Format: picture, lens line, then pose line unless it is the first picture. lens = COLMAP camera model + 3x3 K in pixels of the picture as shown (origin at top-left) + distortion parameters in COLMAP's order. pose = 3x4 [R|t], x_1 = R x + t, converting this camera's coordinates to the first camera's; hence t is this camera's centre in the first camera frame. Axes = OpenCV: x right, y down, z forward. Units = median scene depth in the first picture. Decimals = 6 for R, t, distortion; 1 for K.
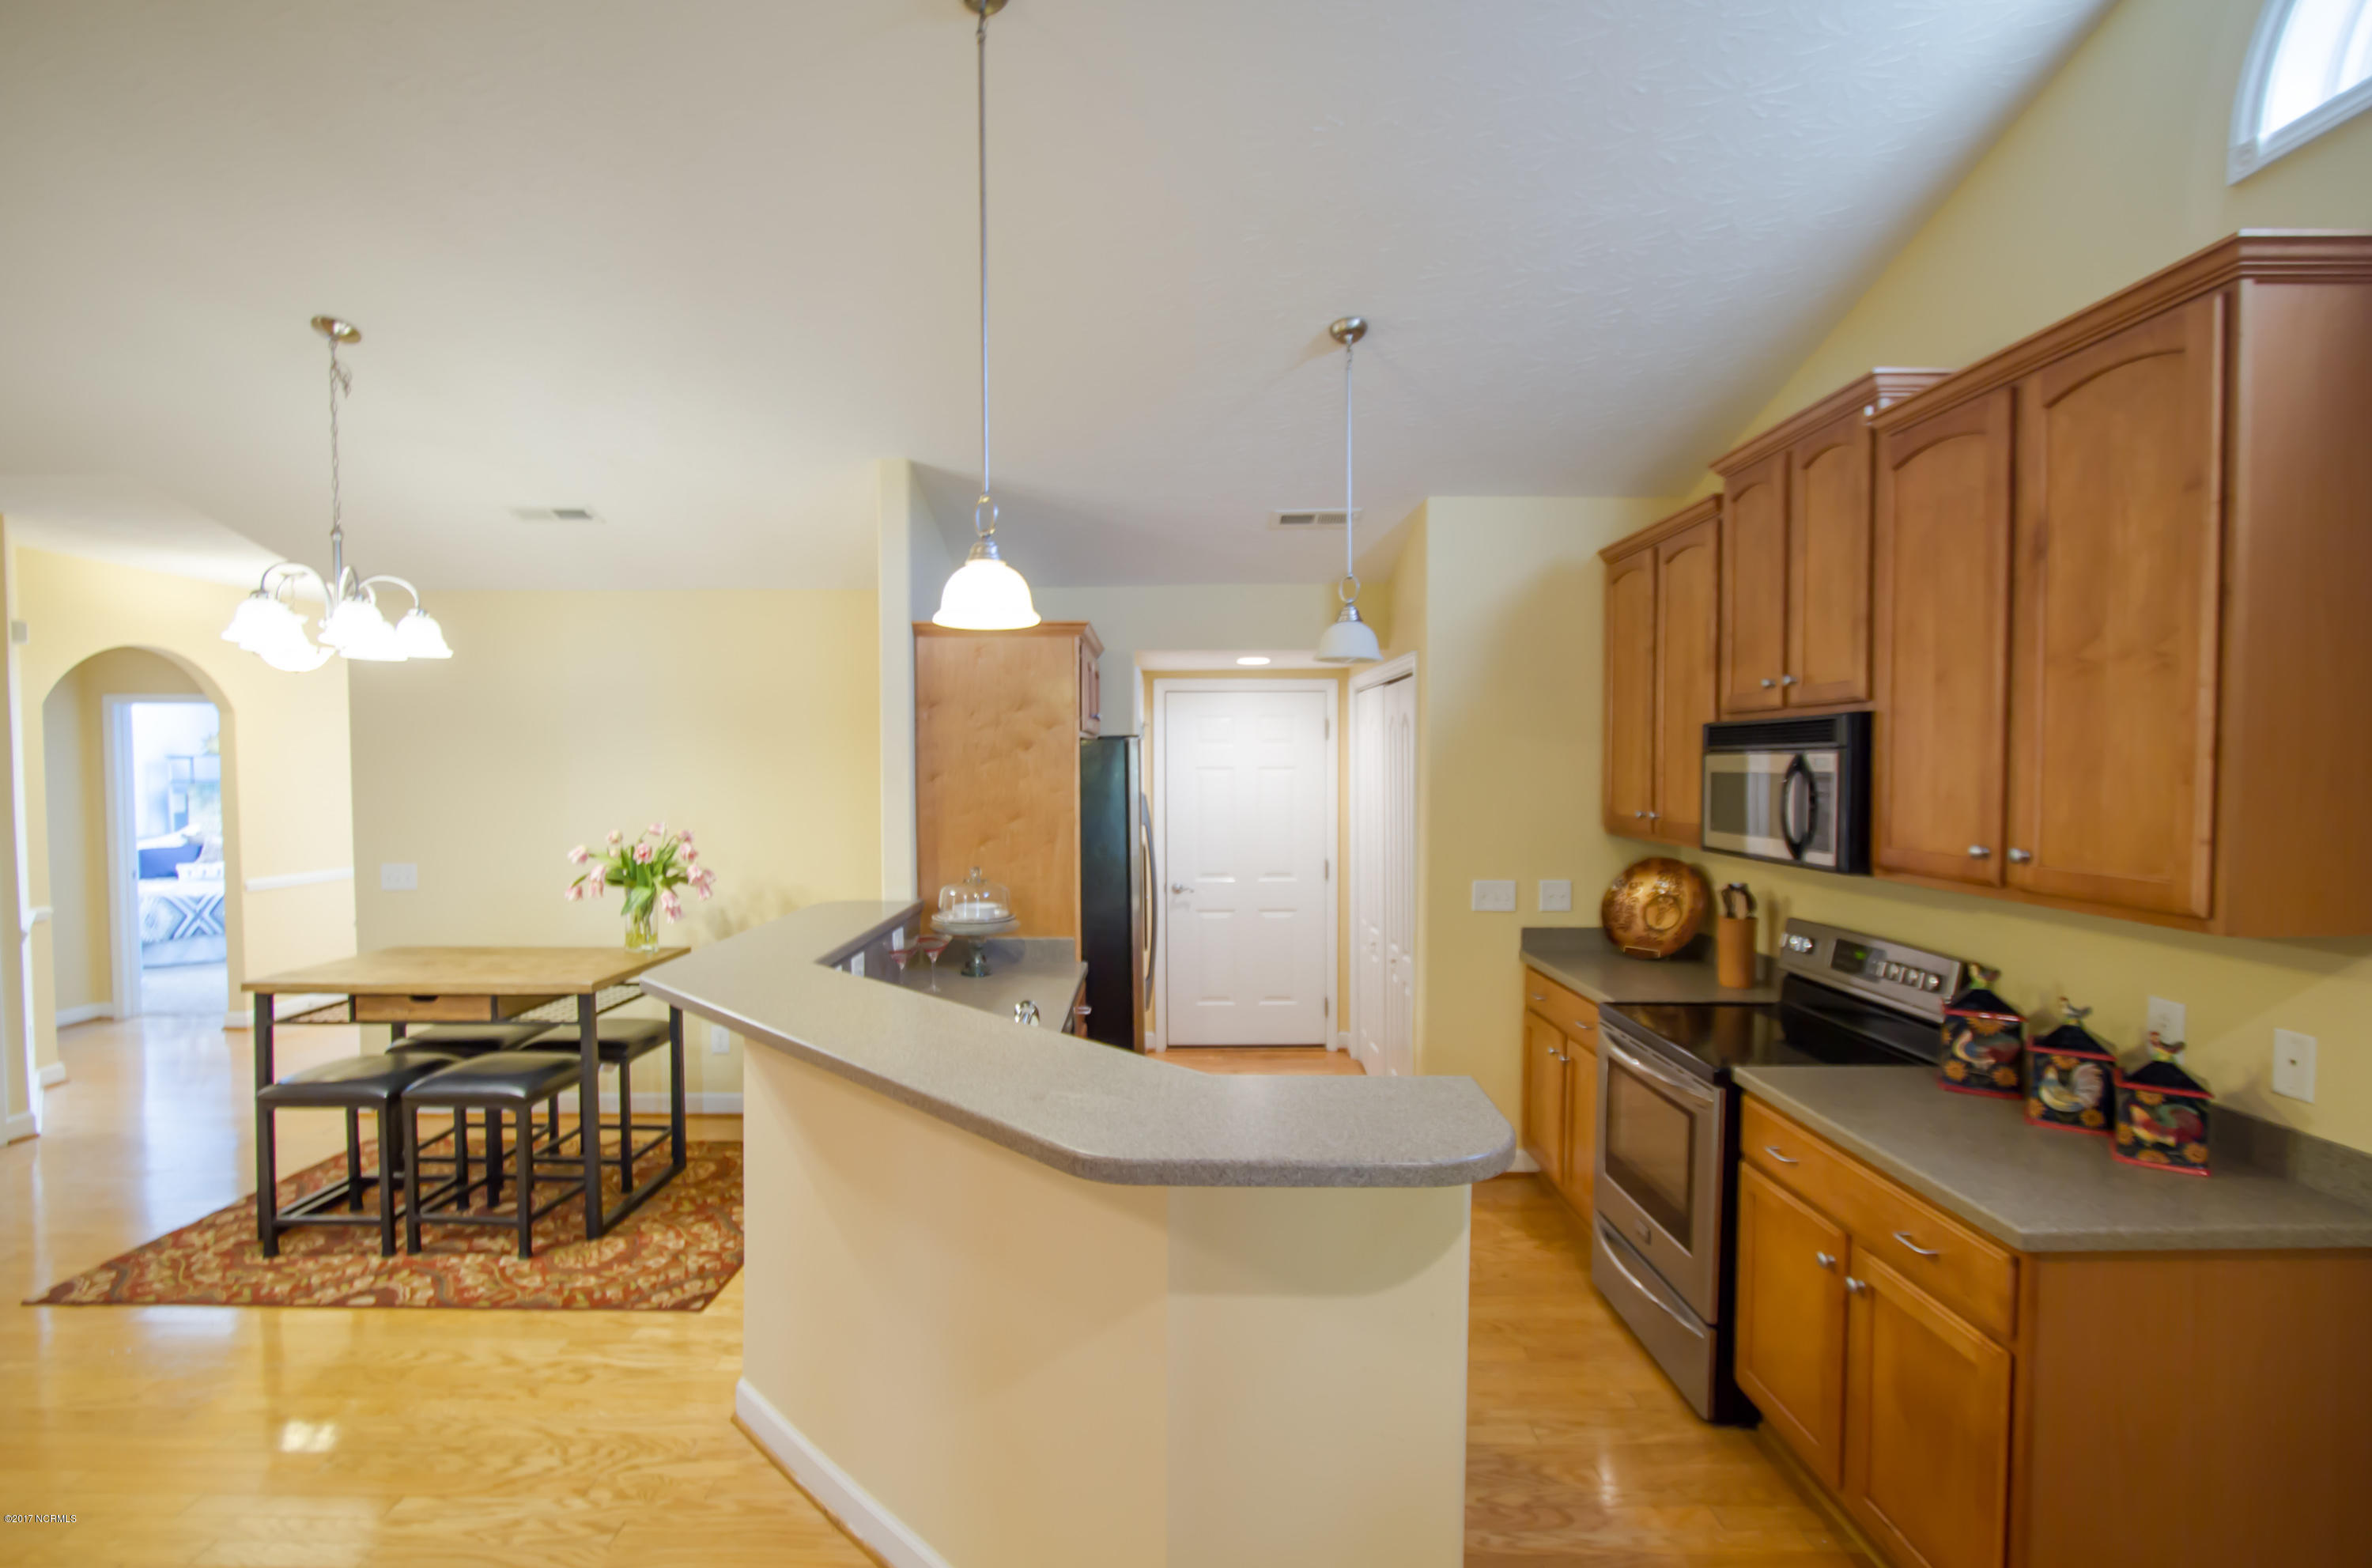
lens RADIAL K [[1131.4, 0, 1170.4], [0, 1131.4, 802.4], [0, 0, 1]] dist [-0.019285, 0.002775]
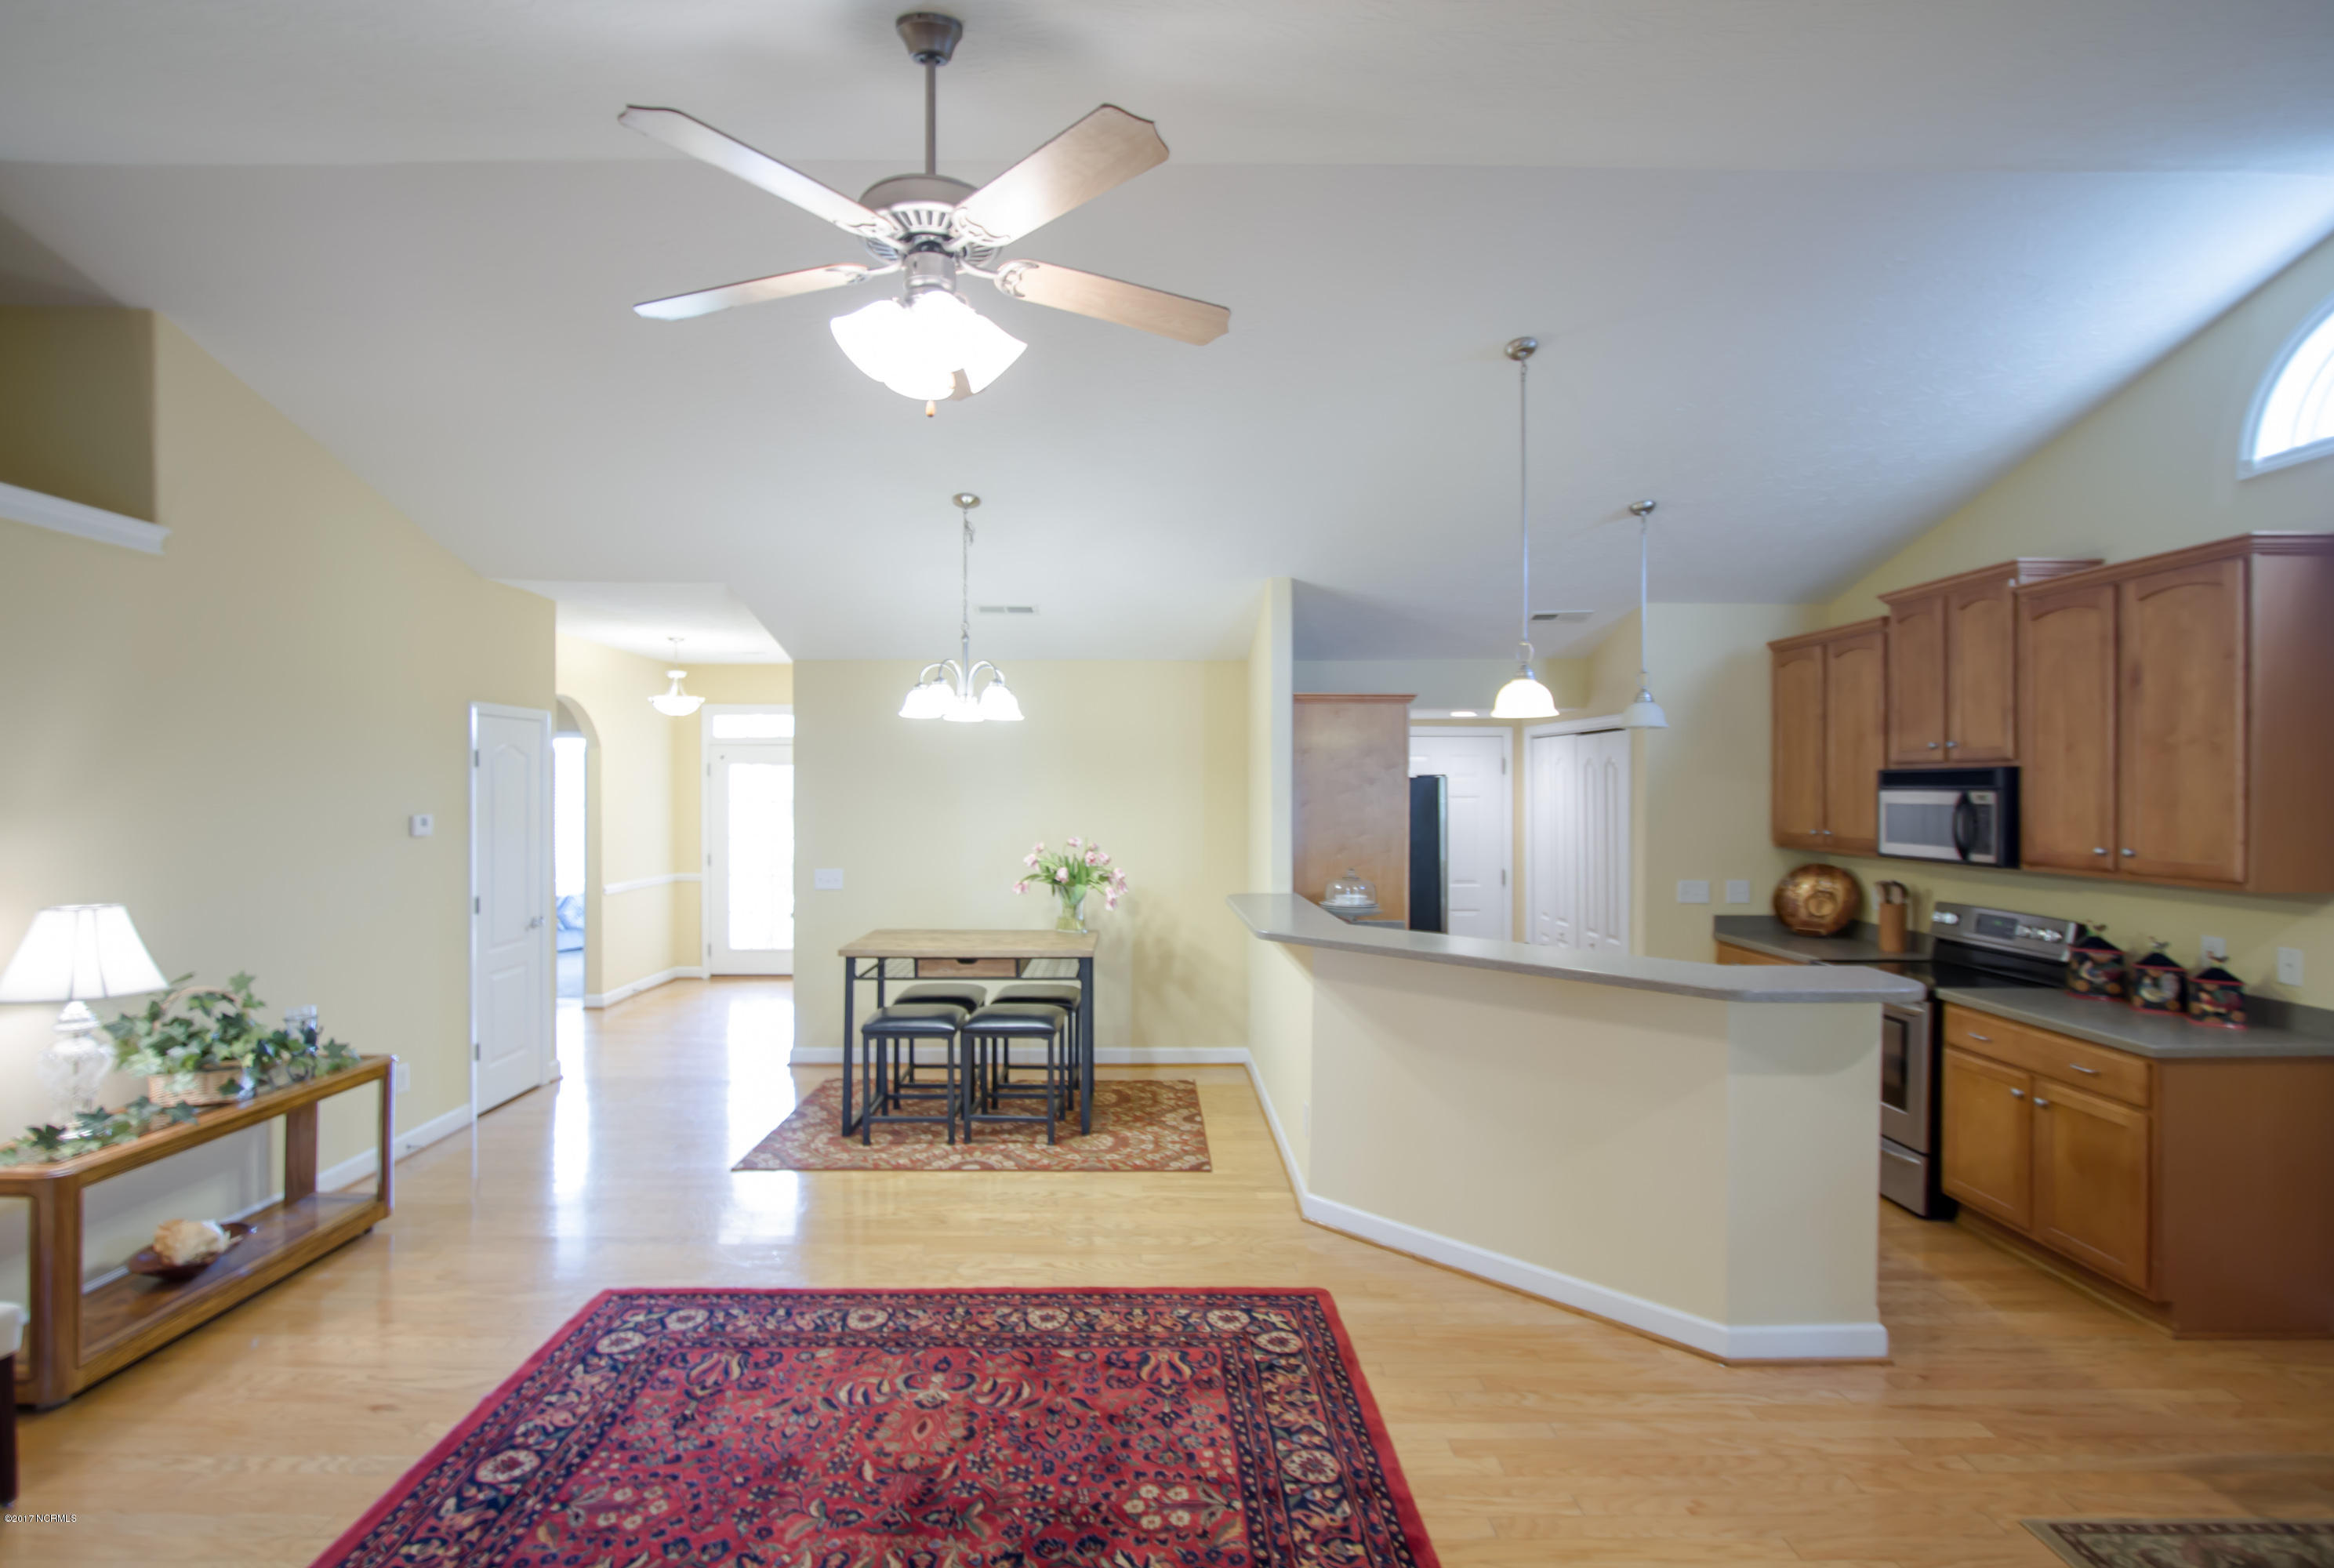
lens RADIAL K [[1113.2, 0, 1160.1], [0, 1113.2, 784.3], [0, 0, 1]] dist [-0.019285, 0.002775]
pose [[0.999934, 0.003447, 0.010991, -0.481189], [-0.003036, 0.999304, -0.037180, 0.005453], [-0.011111, 0.037144, 0.999248, -0.436582]]
